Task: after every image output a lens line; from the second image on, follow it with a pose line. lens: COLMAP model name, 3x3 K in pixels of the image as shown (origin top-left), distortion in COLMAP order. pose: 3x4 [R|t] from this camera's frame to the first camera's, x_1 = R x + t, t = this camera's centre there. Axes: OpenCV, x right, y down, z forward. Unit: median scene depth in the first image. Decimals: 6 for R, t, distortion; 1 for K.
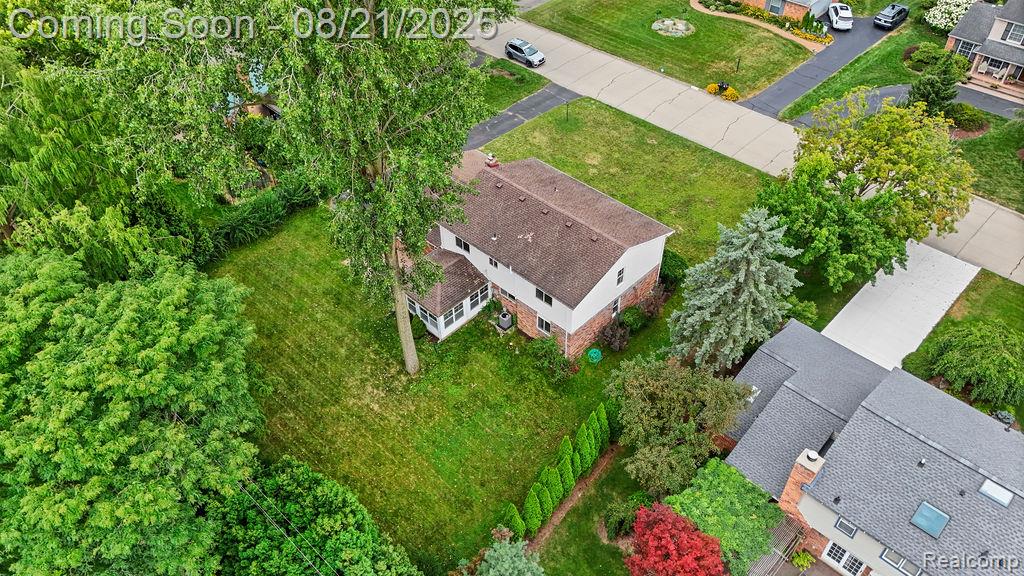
lens RADIAL K [[758.9, 0, 511.4], [0, 758.9, 288.2], [0, 0, 1]] dist [0.017323, -0.007014]
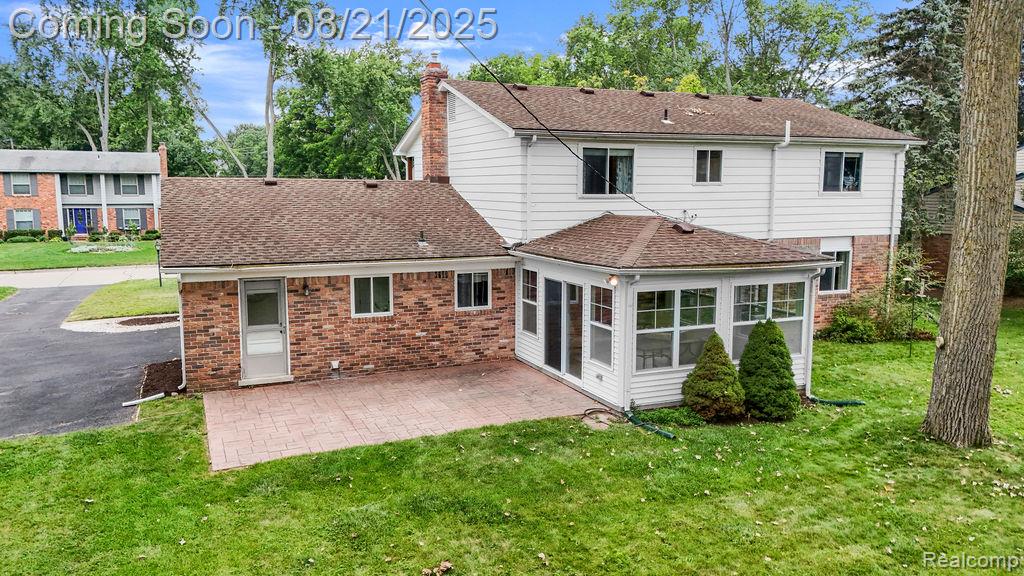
lens RADIAL K [[758.9, 0, 513.3], [0, 758.9, 290.4], [0, 0, 1]] dist [0.017323, -0.007014]
pose [[0.387313, -0.111914, 0.915131, -0.403679], [0.632696, 0.754243, -0.175538, 0.017273], [-0.670586, 0.646987, 0.362935, 0.926938]]
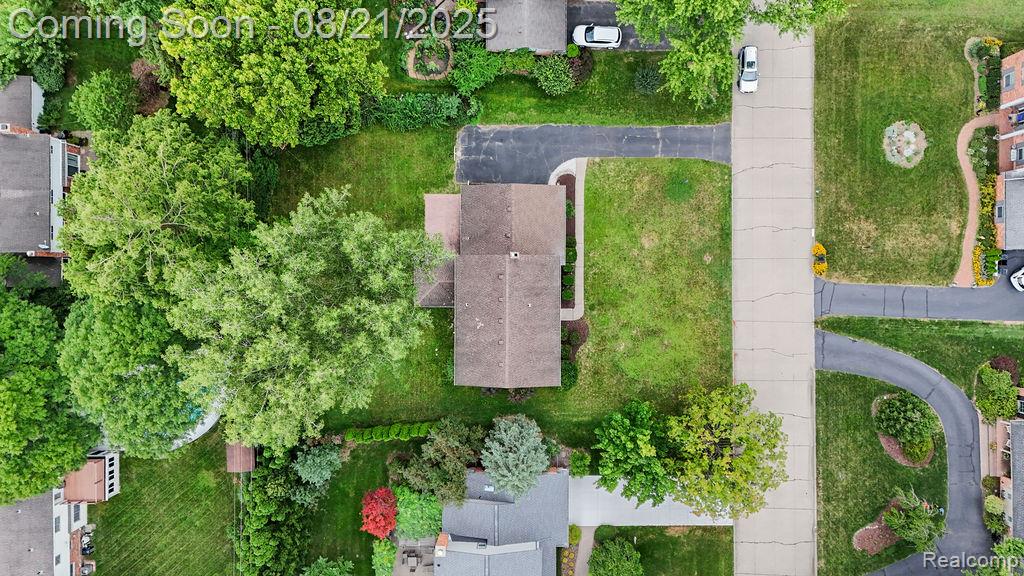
lens RADIAL K [[758.9, 0, 511.5], [0, 758.9, 287.2], [0, 0, 1]] dist [0.017323, -0.007014]
pose [[0.692391, 0.721315, 0.017274, -0.011844], [-0.501308, 0.463712, 0.730521, -1.100228], [0.518926, -0.514466, 0.682672, 0.053669]]
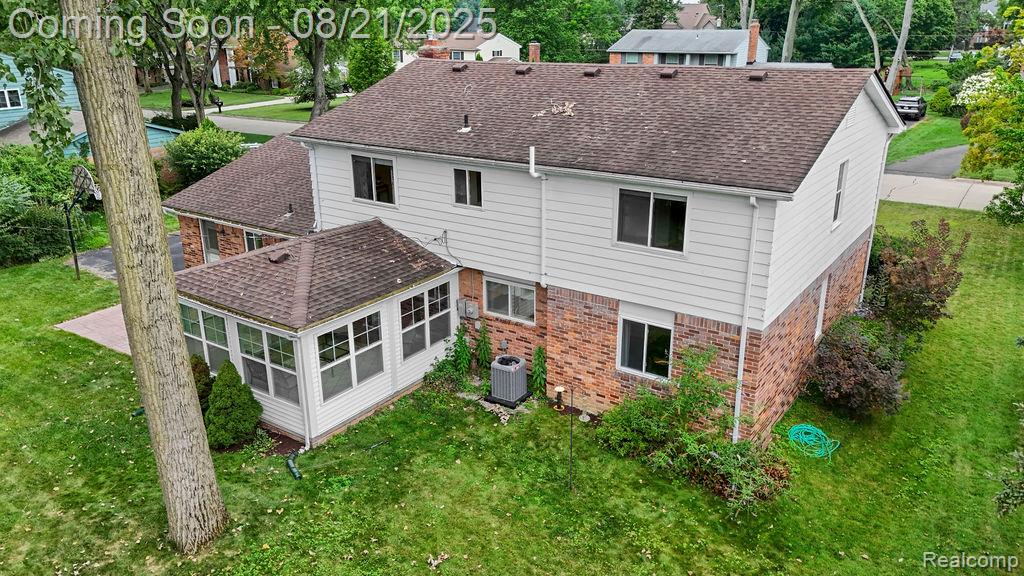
lens RADIAL K [[758.9, 0, 516.4], [0, 758.9, 283.3], [0, 0, 1]] dist [0.017323, -0.007014]
pose [[0.986828, -0.045583, 0.155220, -0.054841], [0.106249, 0.906153, -0.409387, 0.141138], [-0.121992, 0.420486, 0.899060, 0.678046]]
